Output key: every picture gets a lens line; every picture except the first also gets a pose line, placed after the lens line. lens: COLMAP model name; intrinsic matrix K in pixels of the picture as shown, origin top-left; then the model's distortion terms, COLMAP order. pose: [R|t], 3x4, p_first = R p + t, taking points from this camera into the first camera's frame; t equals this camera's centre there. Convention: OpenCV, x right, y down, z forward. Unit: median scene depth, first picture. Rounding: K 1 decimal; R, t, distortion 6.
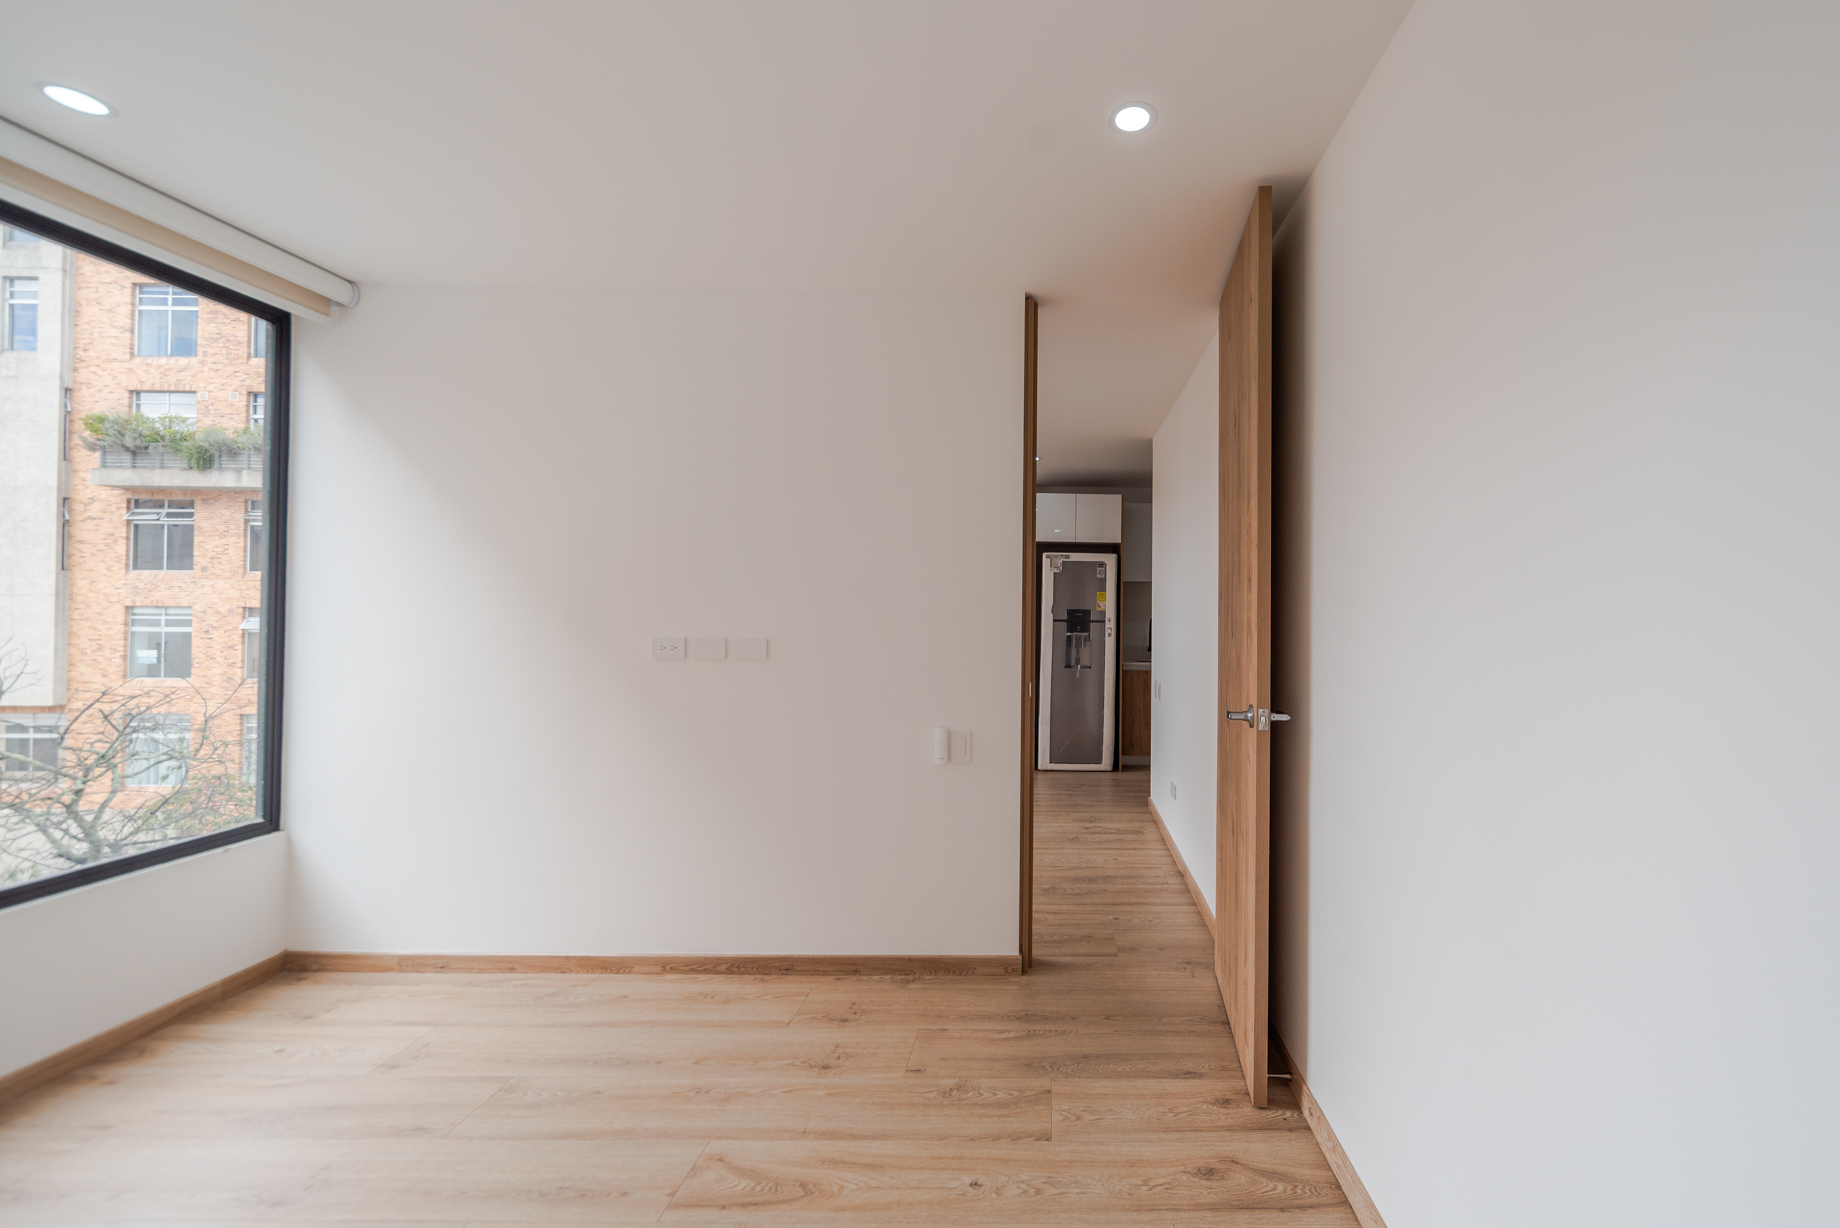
lens RADIAL K [[702.1, 0, 1051.0], [0, 702.1, 606.8], [0, 0, 1]] dist [0.001751, -0.000048]
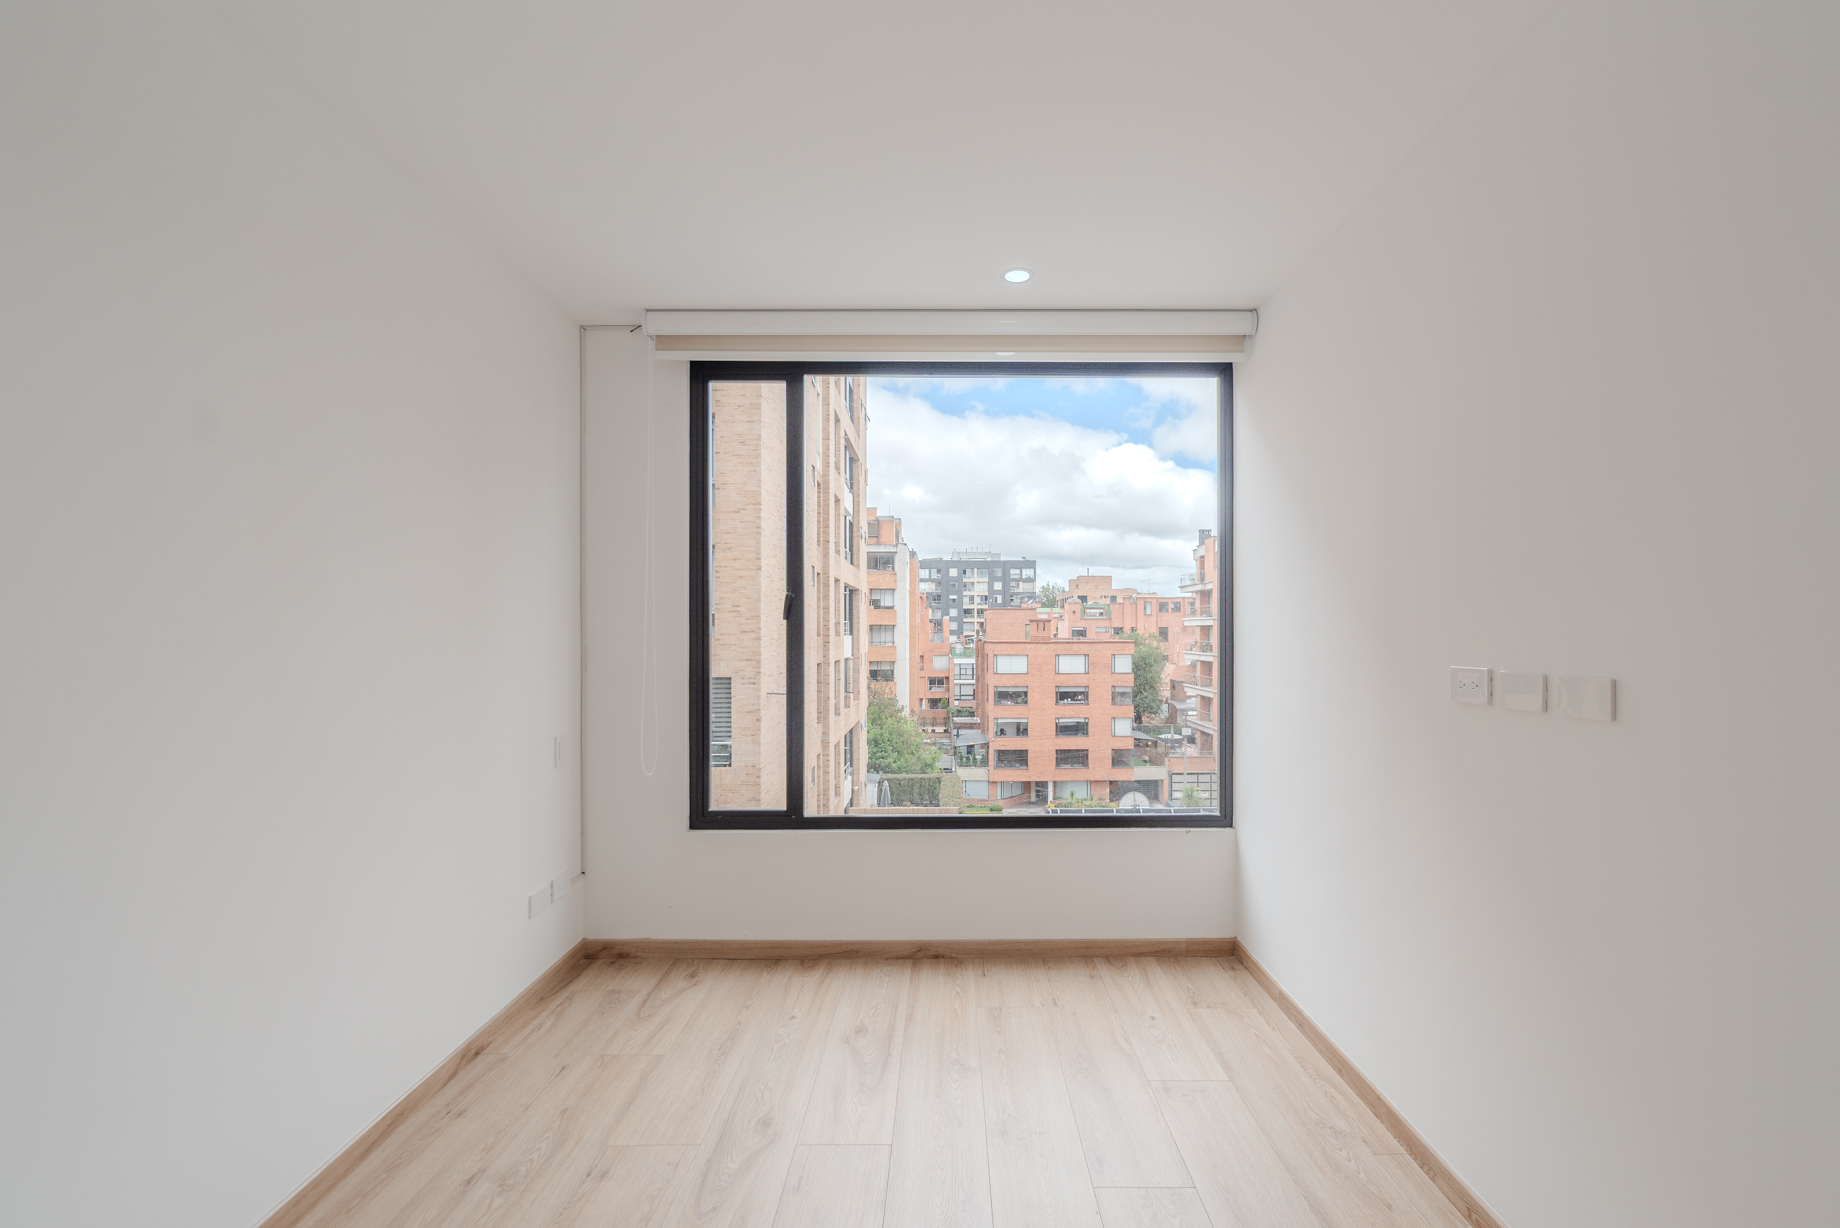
lens RADIAL K [[759.8, 0, 956.8], [0, 759.8, 632.2], [0, 0, 1]] dist [0.004068, 0.000367]
pose [[0.012258, -0.008584, -0.999888, 0.109254], [0.009533, 0.999919, -0.008468, 0.014389], [0.999879, -0.009428, 0.012339, 0.564403]]
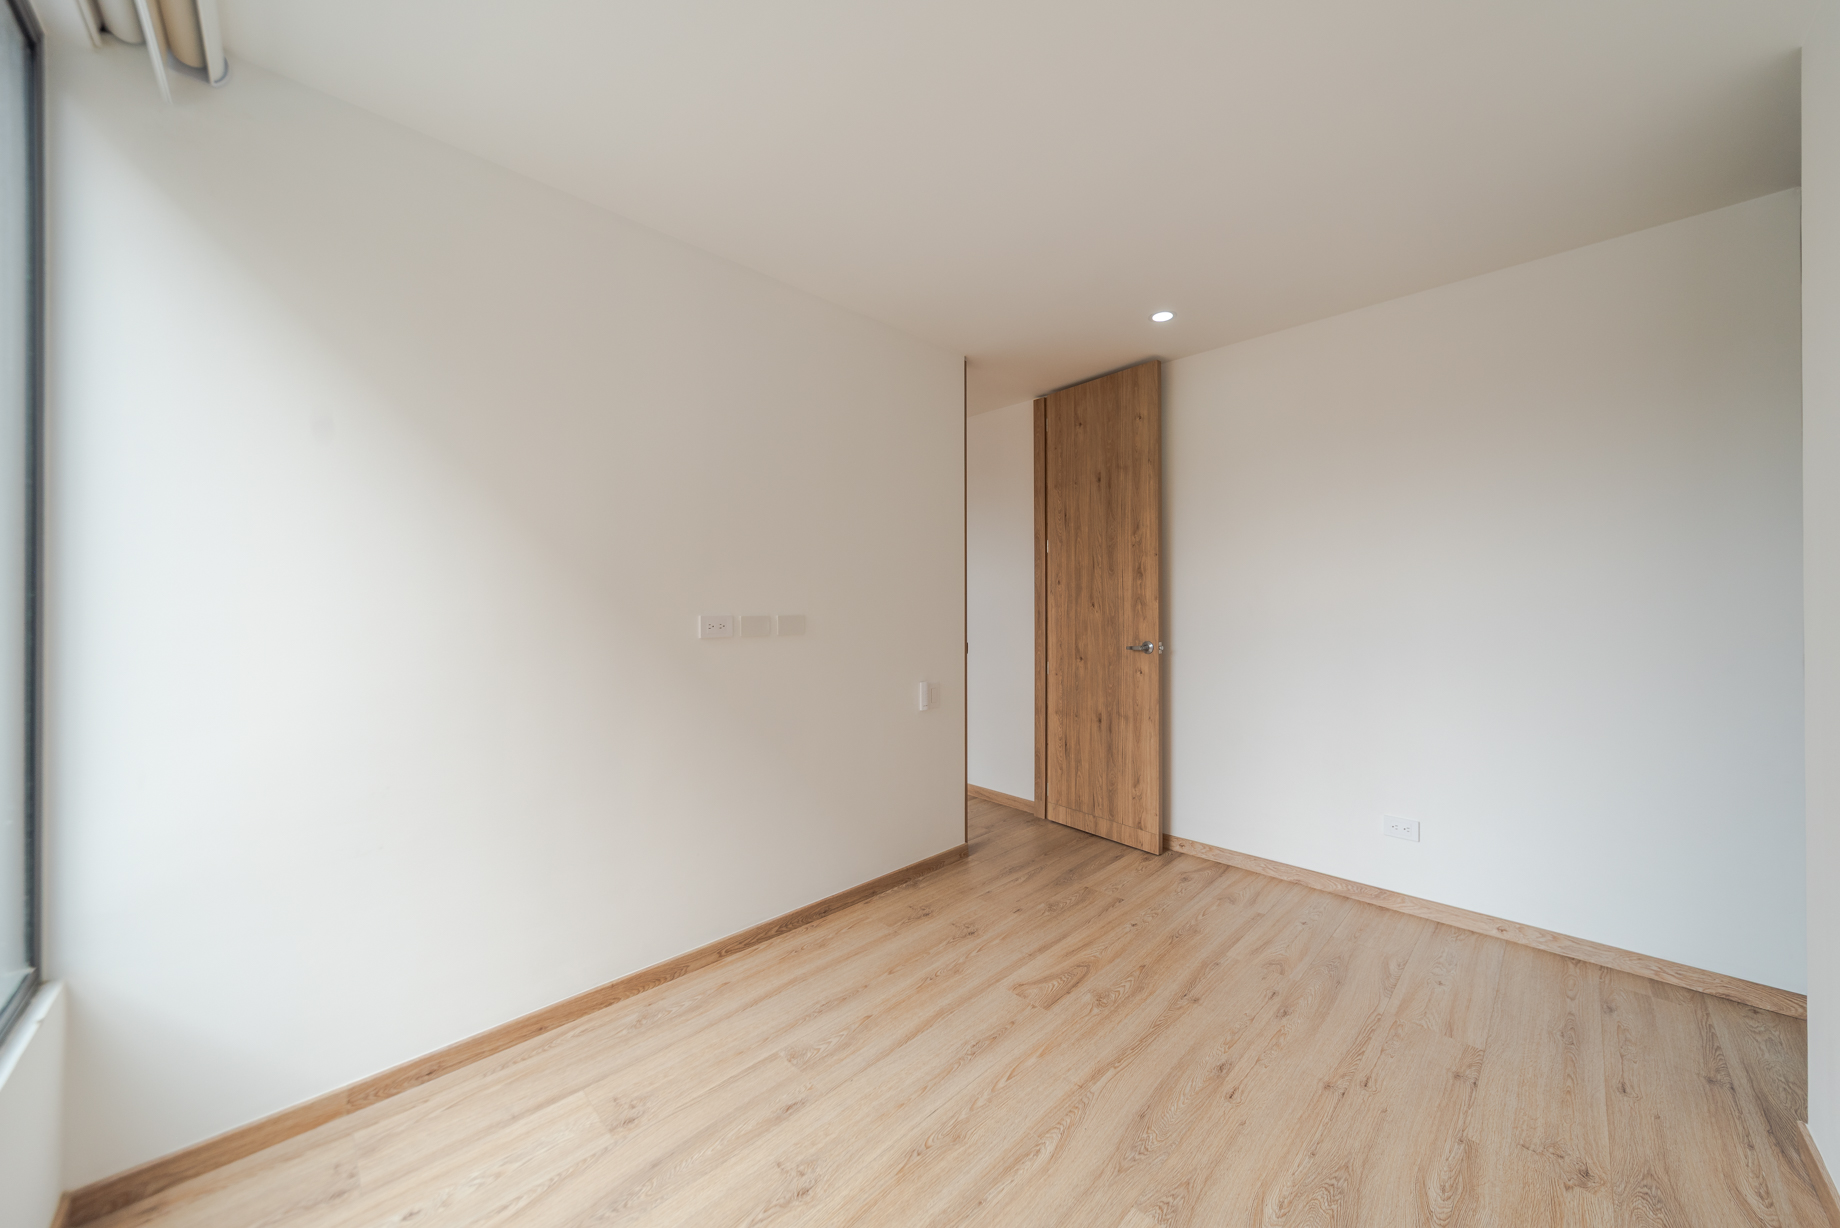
lens RADIAL K [[643.0, 0, 954.8], [0, 643.0, 605.1], [0, 0, 1]] dist [0.002452, 0.000099]
pose [[0.699237, -0.009287, 0.714830, -0.977139], [0.001844, 0.999936, 0.011187, 0.020097], [-0.714888, -0.006505, 0.699209, 0.146813]]
